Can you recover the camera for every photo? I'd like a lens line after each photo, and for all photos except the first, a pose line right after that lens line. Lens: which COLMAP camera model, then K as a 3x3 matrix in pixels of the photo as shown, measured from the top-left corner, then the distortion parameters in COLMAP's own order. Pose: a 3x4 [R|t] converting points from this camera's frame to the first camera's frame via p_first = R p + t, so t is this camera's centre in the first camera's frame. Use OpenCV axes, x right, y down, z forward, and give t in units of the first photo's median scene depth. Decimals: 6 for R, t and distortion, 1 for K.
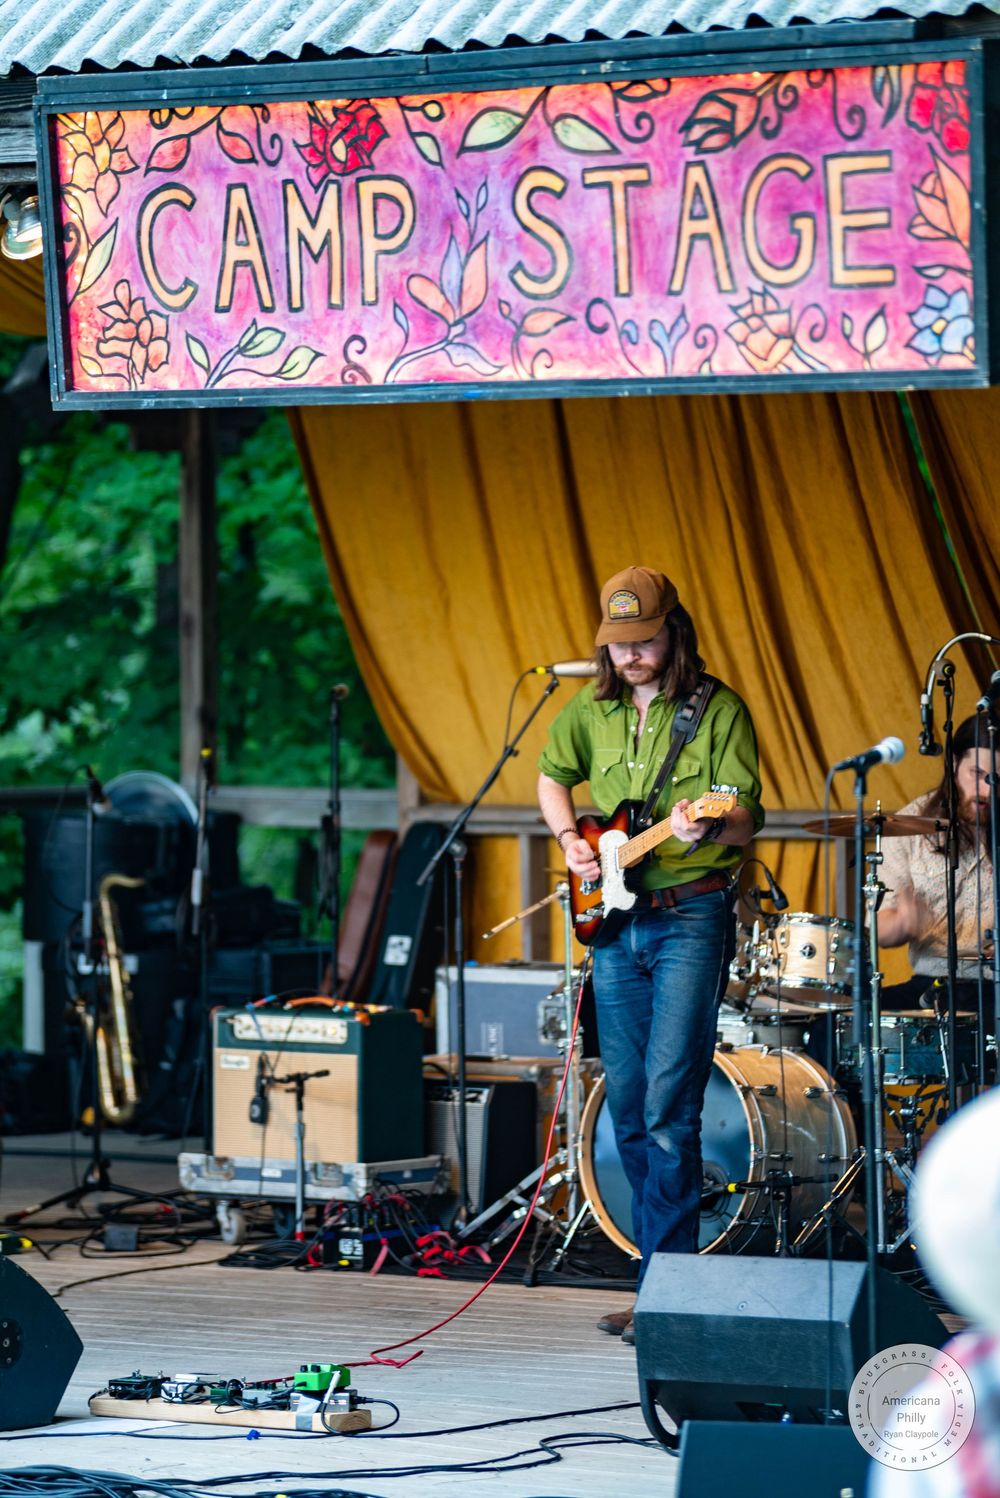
lens RADIAL K [[8358.4, 0, 497.2], [0, 8358.4, 743.7], [0, 0, 1]] dist [2.080633, 0.000000]
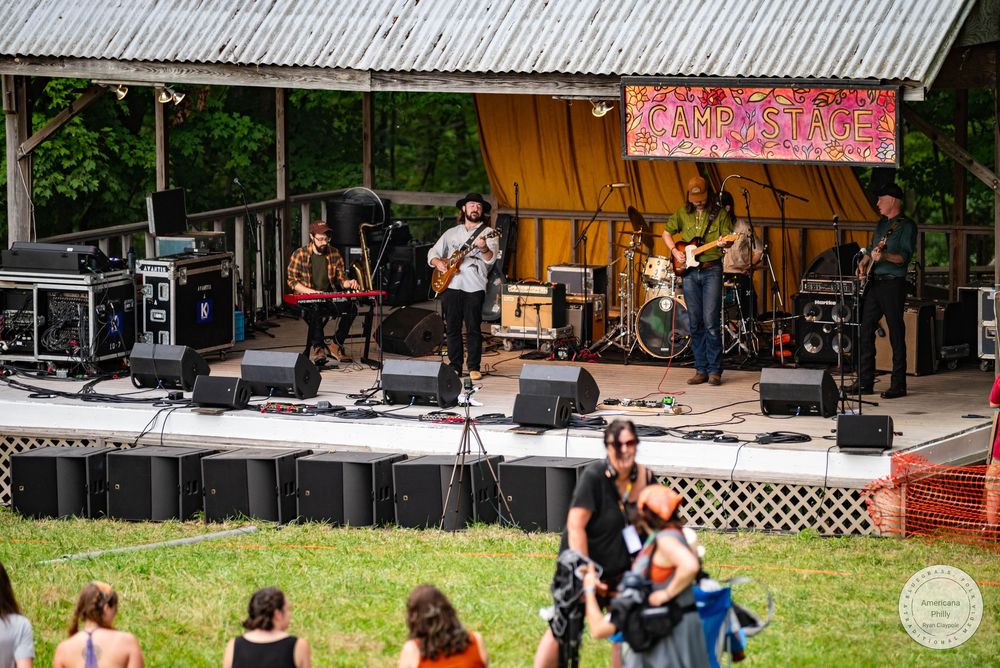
lens RADIAL K [[5075.9, 0, 502.2], [0, 5075.9, 304.9], [0, 0, 1]] dist [1.569742, 0.000000]
pose [[0.974809, -0.022160, 0.221936, -0.638450], [0.003852, 0.996576, 0.082587, -0.168908], [-0.223007, -0.079651, 0.971557, -1.306845]]
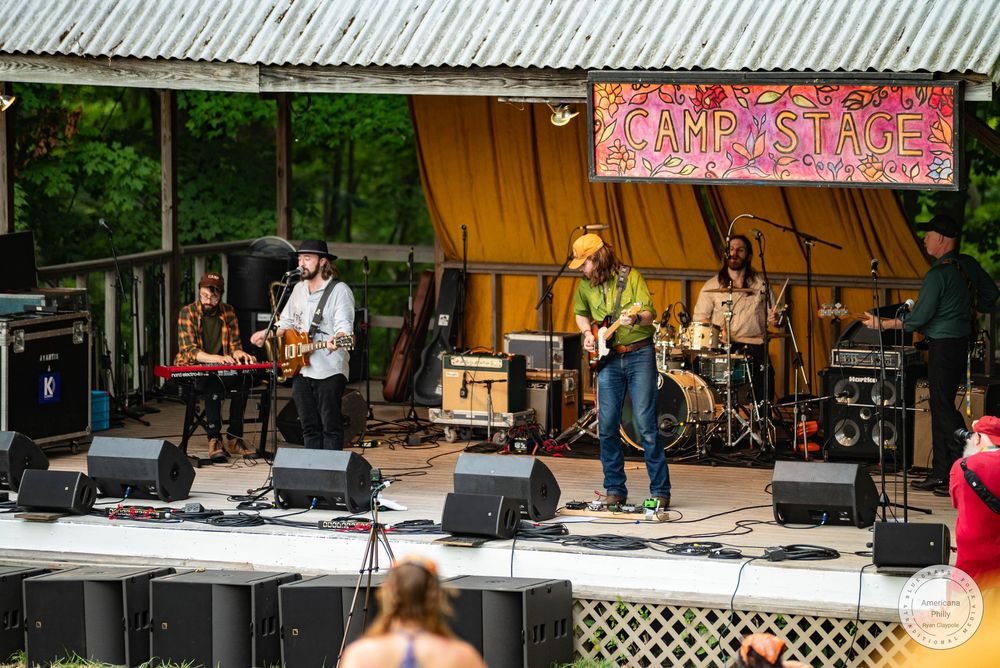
lens RADIAL K [[5579.7, 0, 503.5], [0, 5579.7, 313.0], [0, 0, 1]] dist [2.080633, 0.000000]
pose [[0.976370, -0.012107, 0.215767, -0.508483], [-0.000919, 0.998188, 0.060166, -0.112002], [-0.216105, -0.058943, 0.974589, -0.915131]]
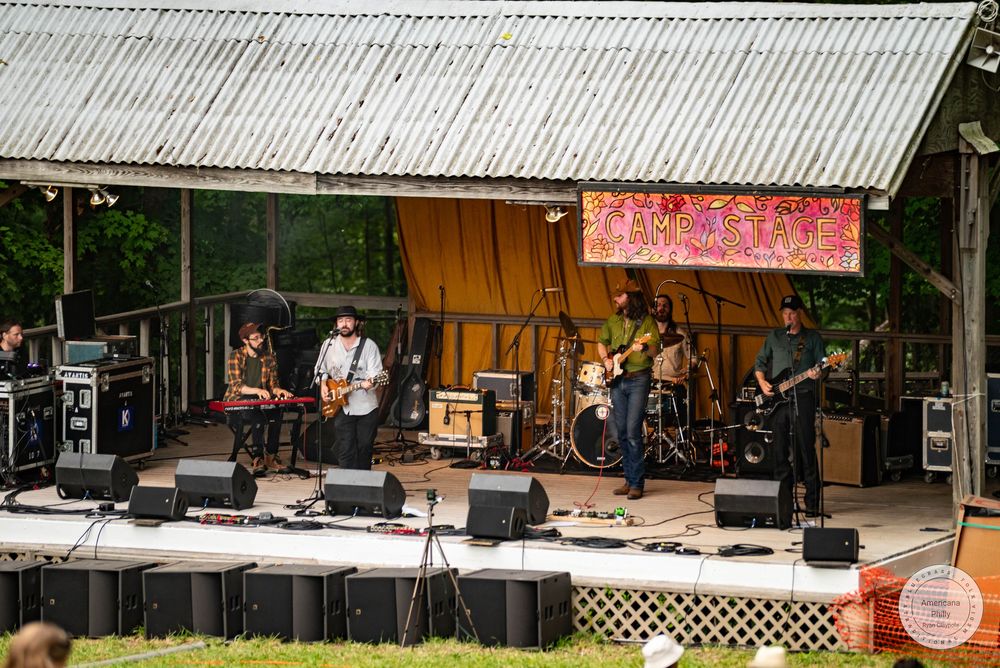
lens RADIAL K [[5579.7, 0, 506.5], [0, 5579.7, 306.2], [0, 0, 1]] dist [2.080633, 0.000000]
pose [[0.961551, -0.014310, 0.274253, -0.790957], [-0.003867, 0.997837, 0.065623, -0.189939], [-0.274599, -0.064160, 0.959416, -1.459053]]
